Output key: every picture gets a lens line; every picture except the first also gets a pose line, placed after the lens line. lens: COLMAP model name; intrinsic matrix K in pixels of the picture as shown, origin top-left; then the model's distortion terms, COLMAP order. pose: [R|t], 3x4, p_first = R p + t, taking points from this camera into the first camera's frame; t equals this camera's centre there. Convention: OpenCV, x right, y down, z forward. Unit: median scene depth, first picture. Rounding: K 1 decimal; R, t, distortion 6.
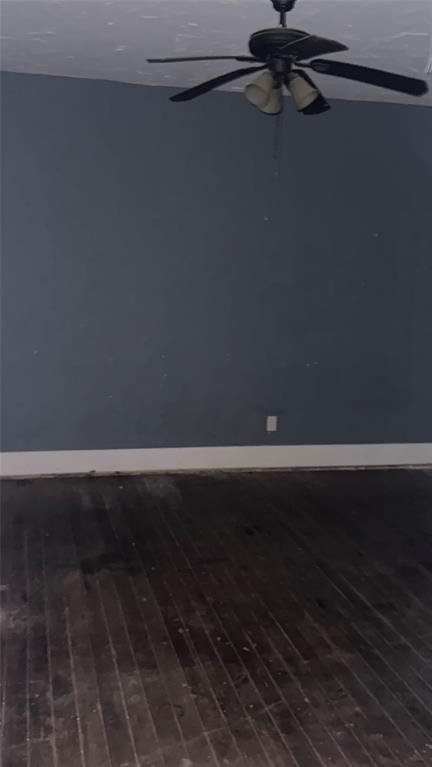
lens RADIAL K [[754.5, 0, 236.3], [0, 754.5, 386.3], [0, 0, 1]] dist [0.175471, -0.428279]
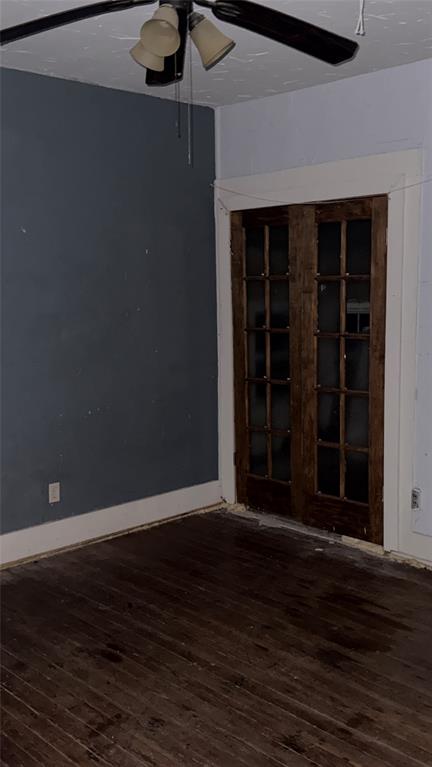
lens RADIAL K [[754.5, 0, 236.3], [0, 754.5, 386.3], [0, 0, 1]] dist [0.175471, -0.428279]
pose [[0.874495, -0.108553, 0.472732, -0.216450], [0.120998, 0.992644, 0.004108, -0.057671], [-0.469700, 0.053608, 0.881197, 0.318687]]
